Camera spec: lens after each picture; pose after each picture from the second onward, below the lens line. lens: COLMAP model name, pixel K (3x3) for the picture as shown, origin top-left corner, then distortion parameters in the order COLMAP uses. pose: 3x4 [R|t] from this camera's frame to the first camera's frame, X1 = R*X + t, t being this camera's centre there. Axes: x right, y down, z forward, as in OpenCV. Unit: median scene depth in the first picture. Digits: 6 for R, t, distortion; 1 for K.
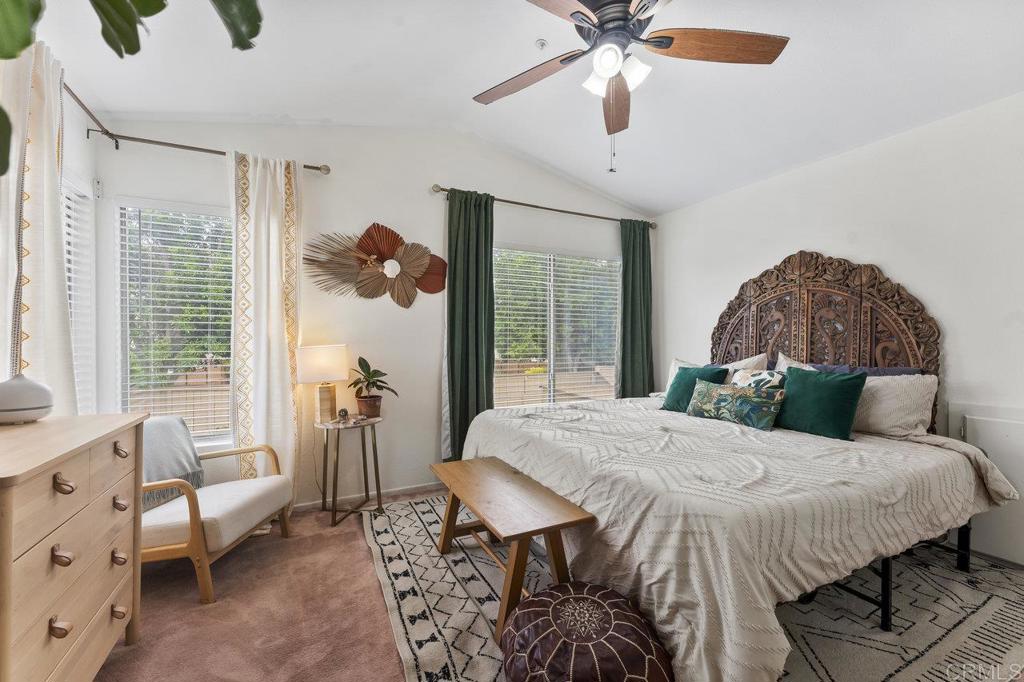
lens RADIAL K [[418.0, 0, 509.3], [0, 418.0, 336.3], [0, 0, 1]] dist [0.000084, -0.001095]
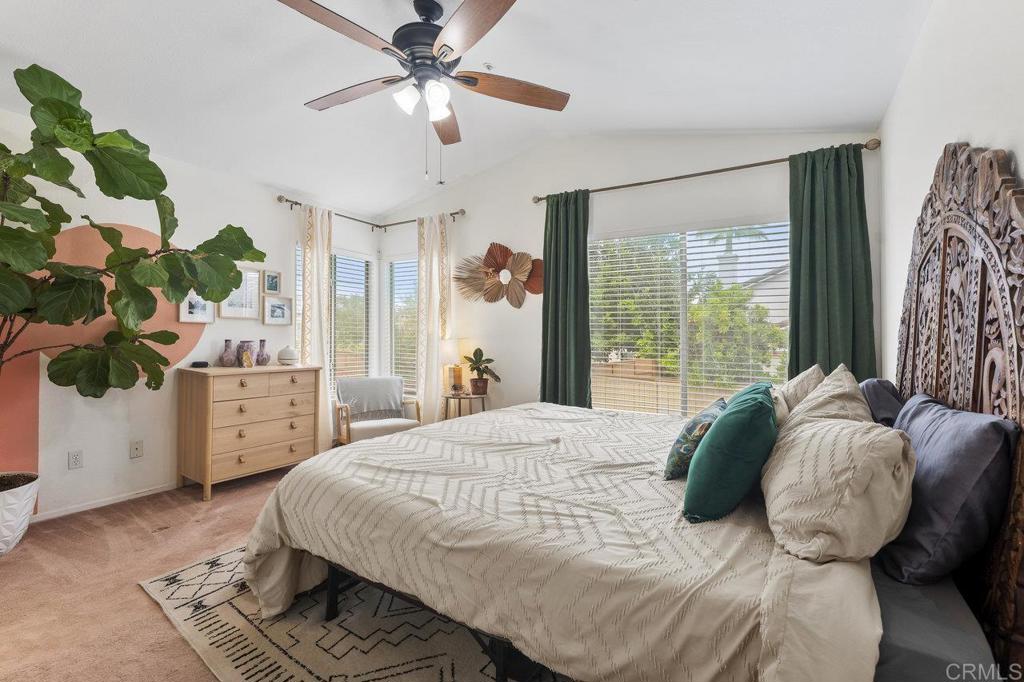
lens RADIAL K [[418.0, 0, 508.1], [0, 418.0, 339.5], [0, 0, 1]] dist [0.000084, -0.001095]
pose [[0.552395, 0.005249, -0.833566, 0.741394], [-0.012524, 0.999920, -0.002003, 0.023989], [0.833489, 0.011546, 0.552416, 0.334822]]
